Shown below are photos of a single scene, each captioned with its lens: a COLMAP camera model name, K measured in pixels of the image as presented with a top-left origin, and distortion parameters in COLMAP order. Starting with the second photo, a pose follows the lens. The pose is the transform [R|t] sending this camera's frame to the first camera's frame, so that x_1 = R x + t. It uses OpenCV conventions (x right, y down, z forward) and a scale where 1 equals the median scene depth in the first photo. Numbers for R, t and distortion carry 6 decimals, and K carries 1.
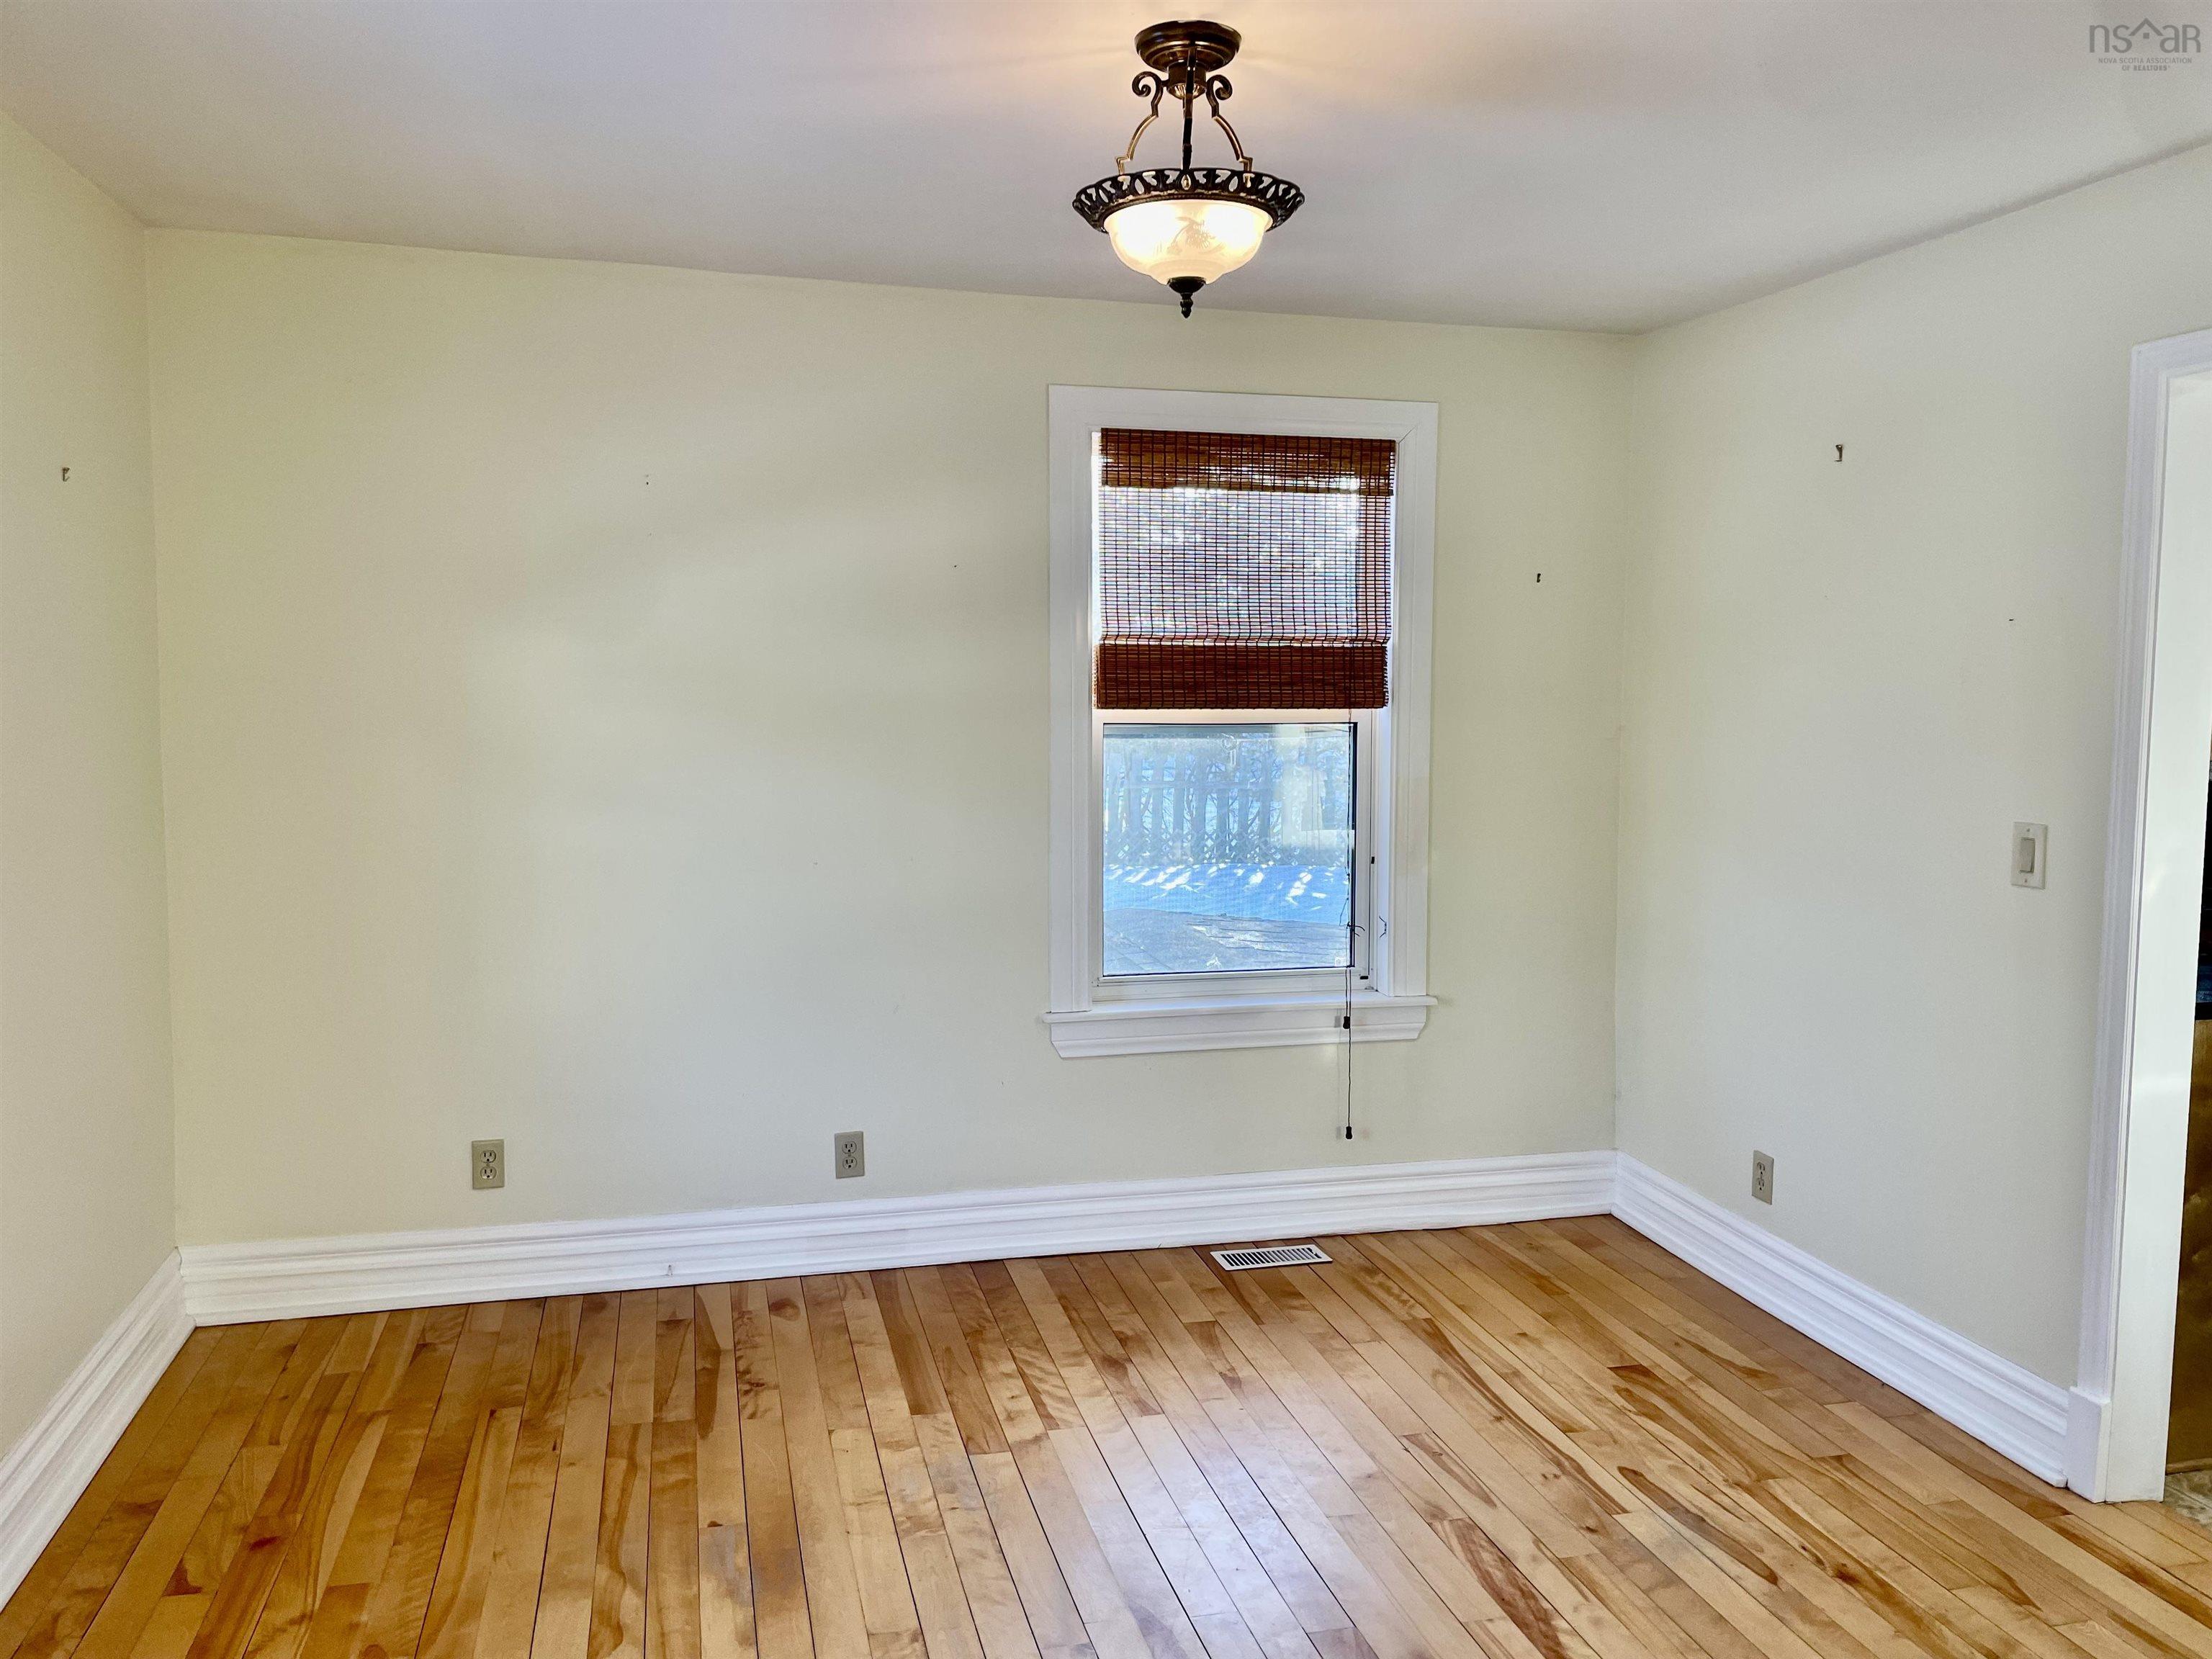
lens RADIAL K [[1672.9, 0, 1116.7], [0, 1672.9, 813.7], [0, 0, 1]] dist [0.111715, -0.148869]
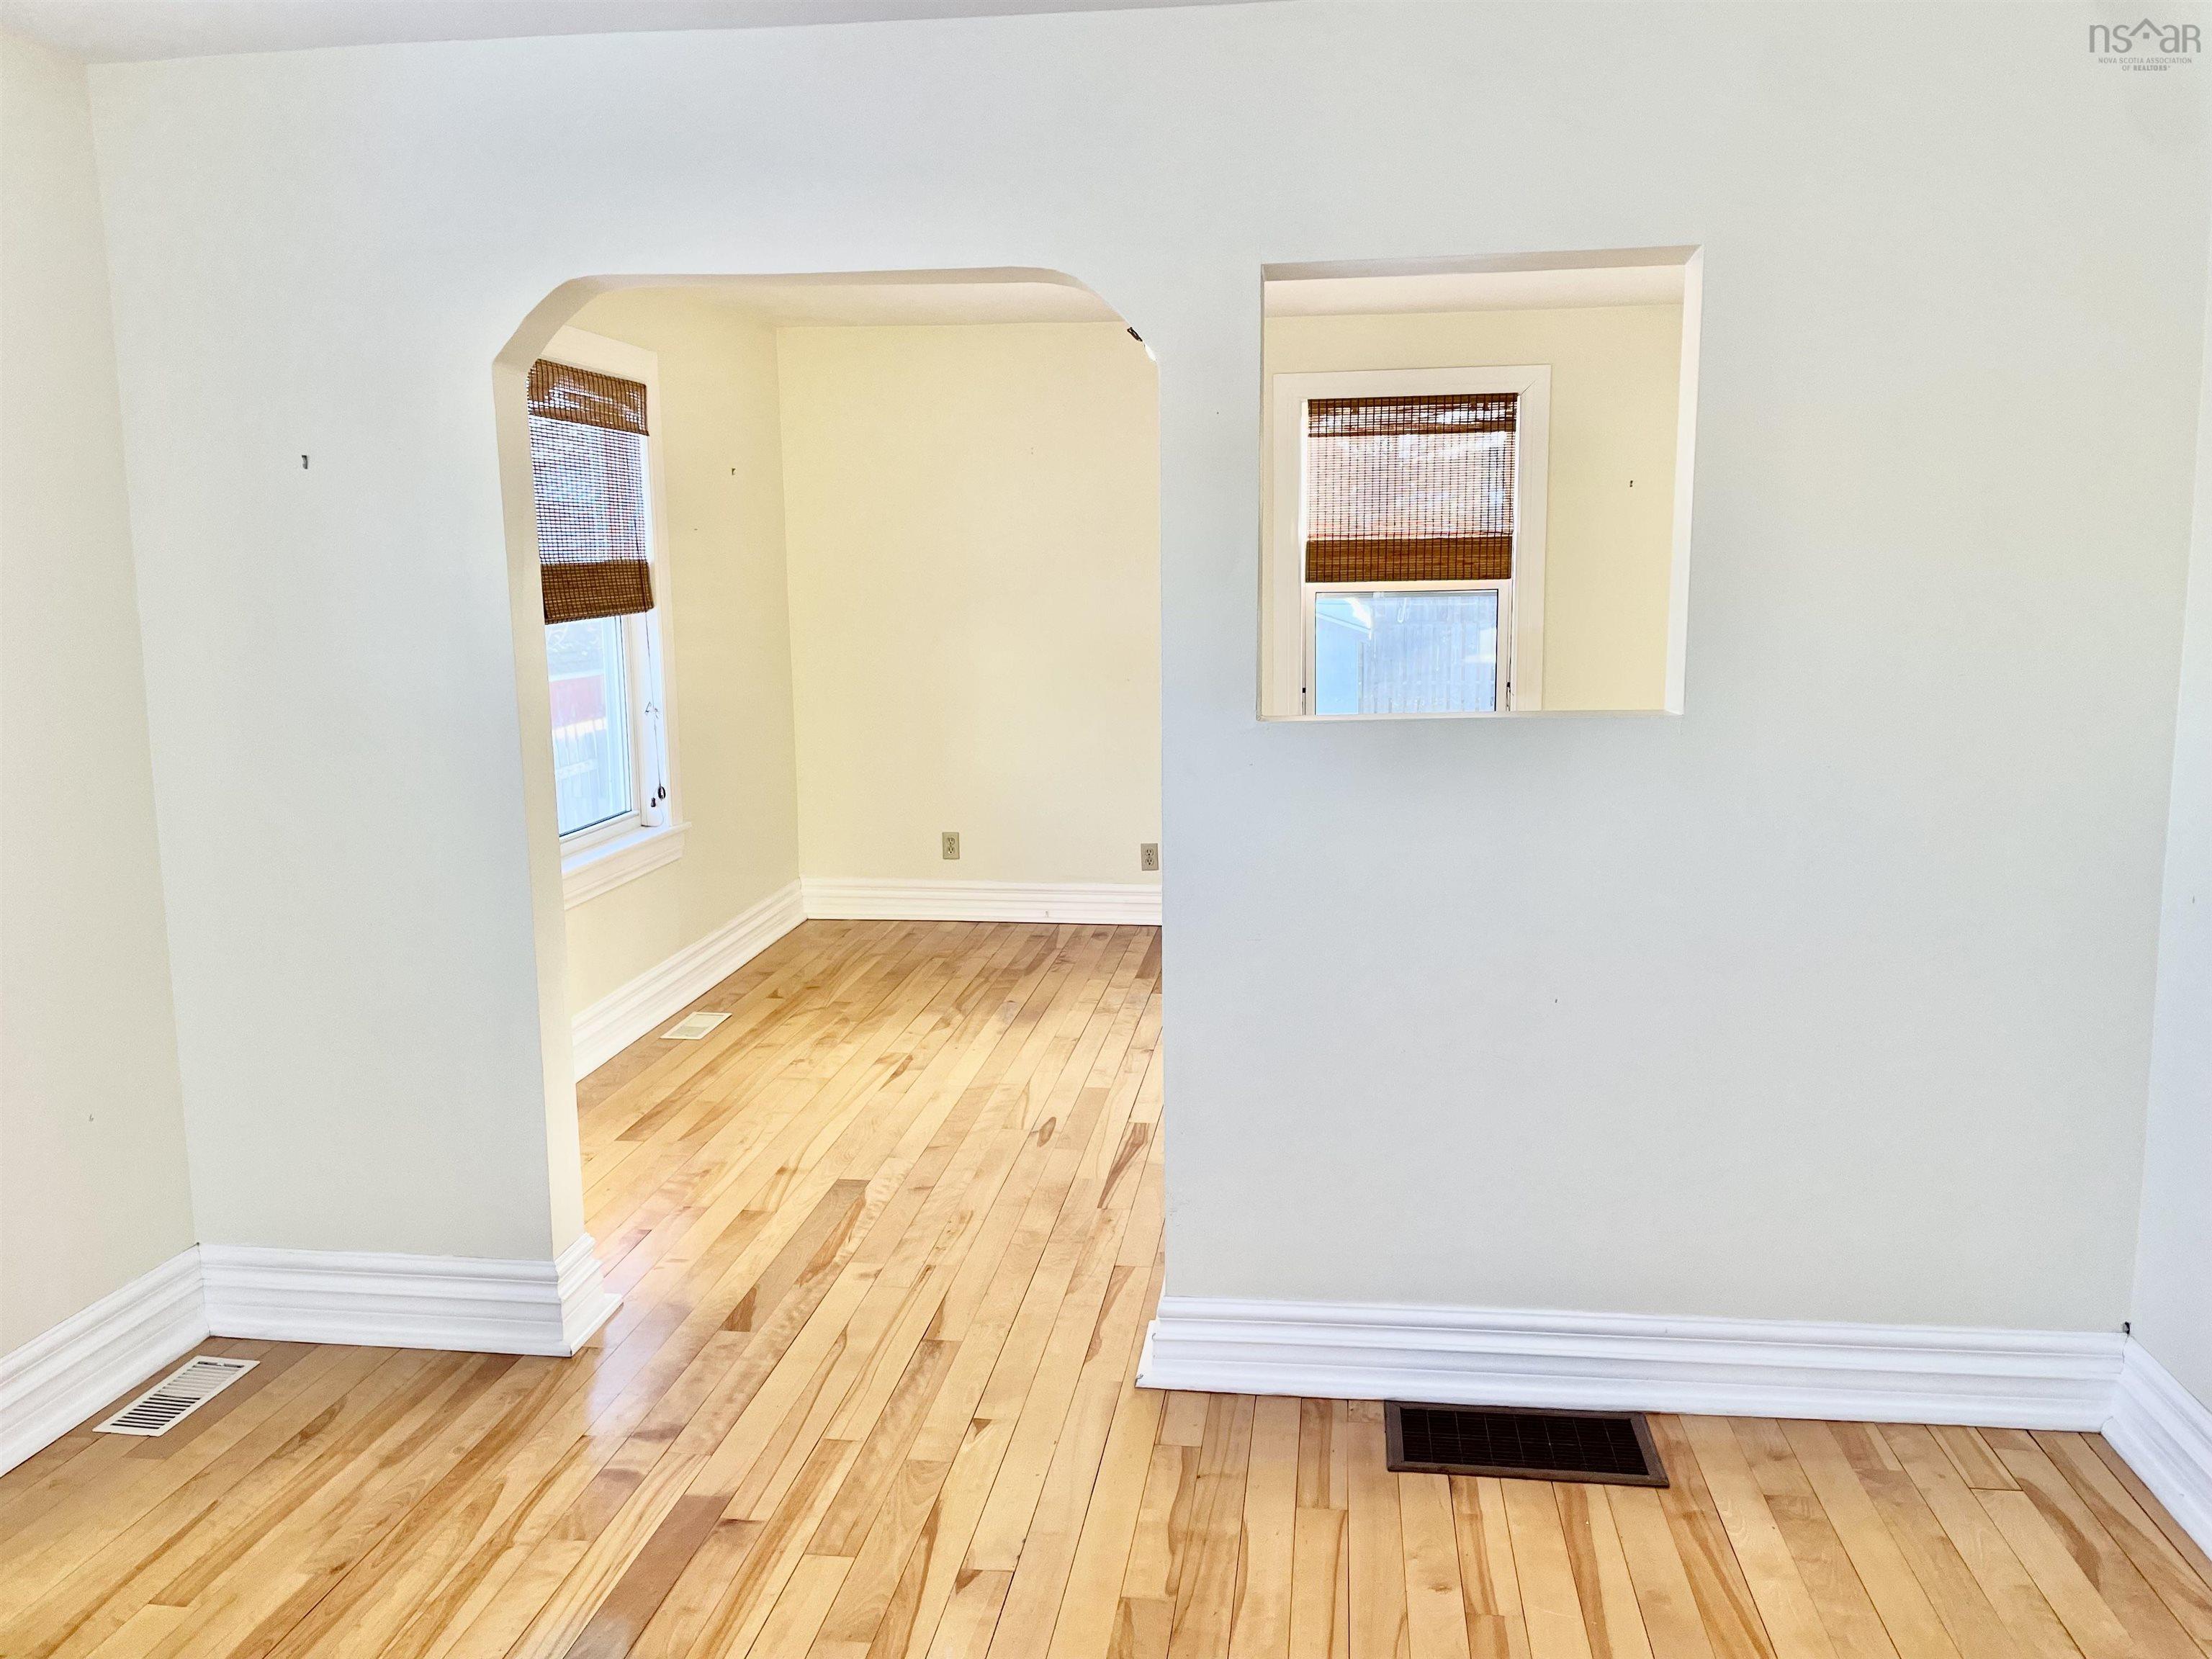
lens RADIAL K [[1672.9, 0, 1116.7], [0, 1672.9, 813.7], [0, 0, 1]] dist [0.111715, -0.148869]
pose [[0.923839, 0.039918, -0.380695, 0.457001], [-0.012359, 0.997140, 0.074564, 0.039494], [0.382582, -0.064180, 0.921690, -0.550238]]
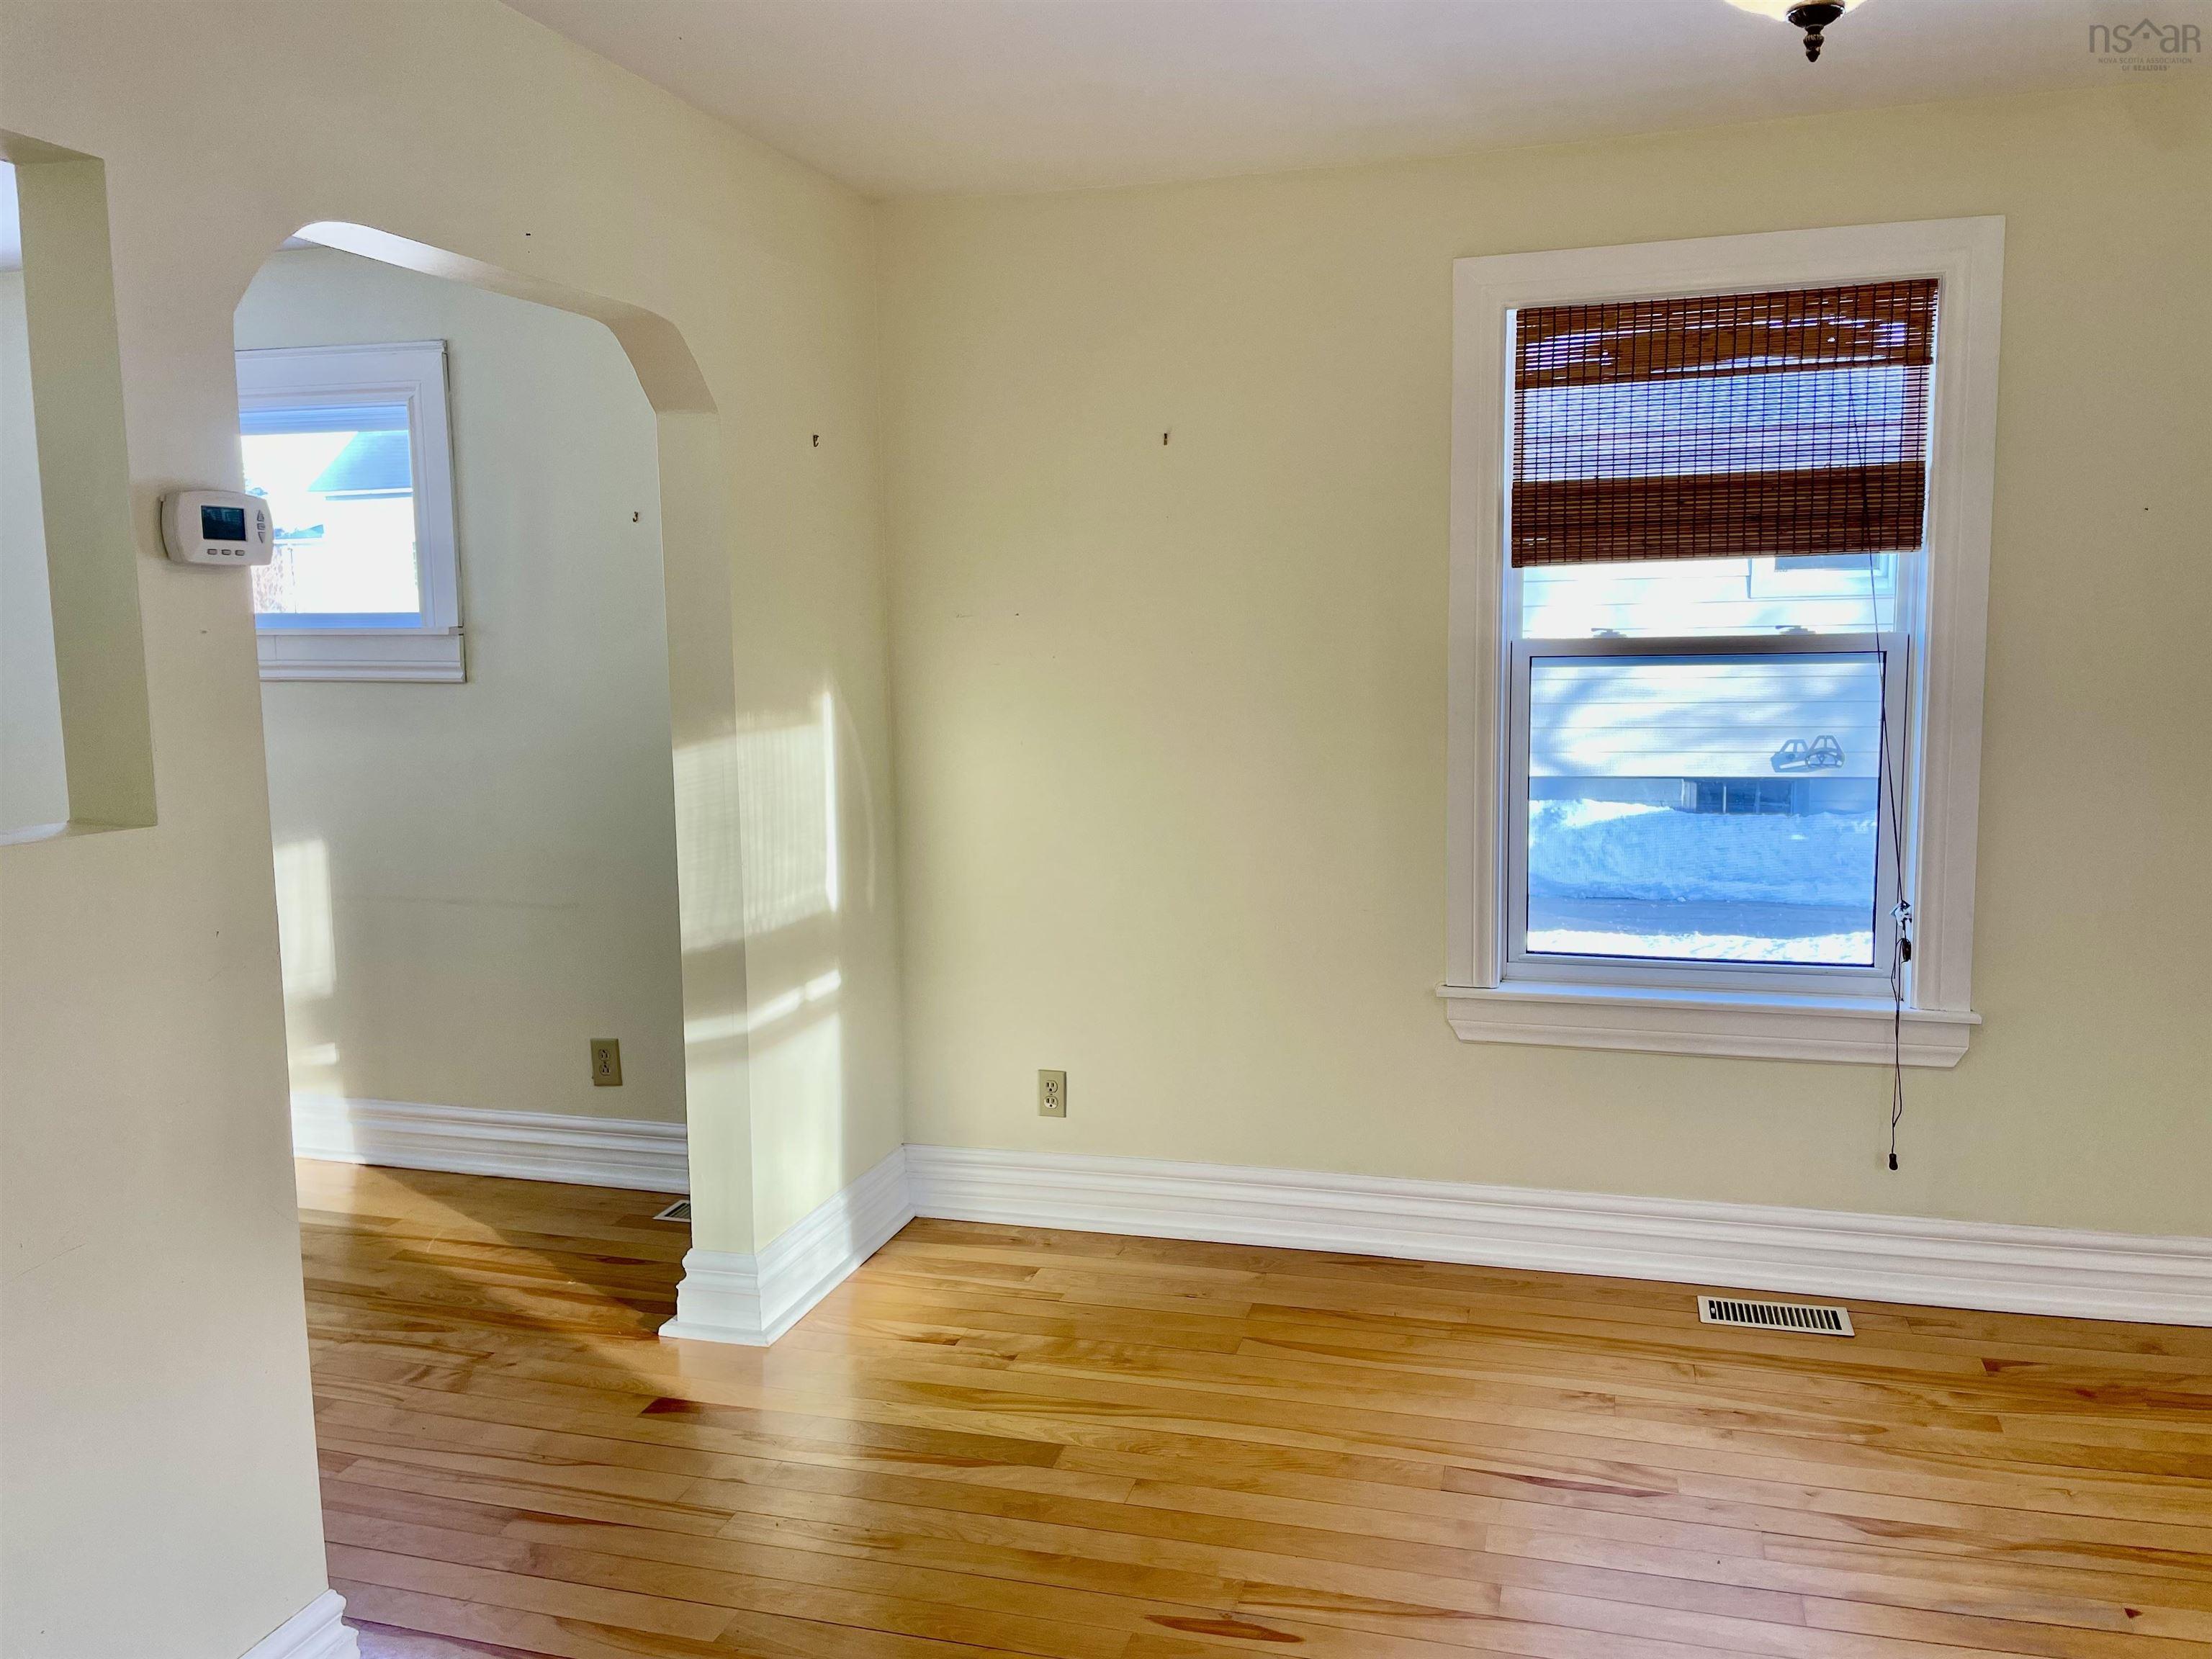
lens RADIAL K [[1651.5, 0, 1105.2], [0, 1651.5, 794.8], [0, 0, 1]] dist [0.106699, -0.132749]
pose [[-0.519990, 0.081541, -0.850271, 0.502392], [-0.056969, 0.989906, 0.129772, -0.034775], [0.852270, 0.115920, -0.510096, 0.706510]]
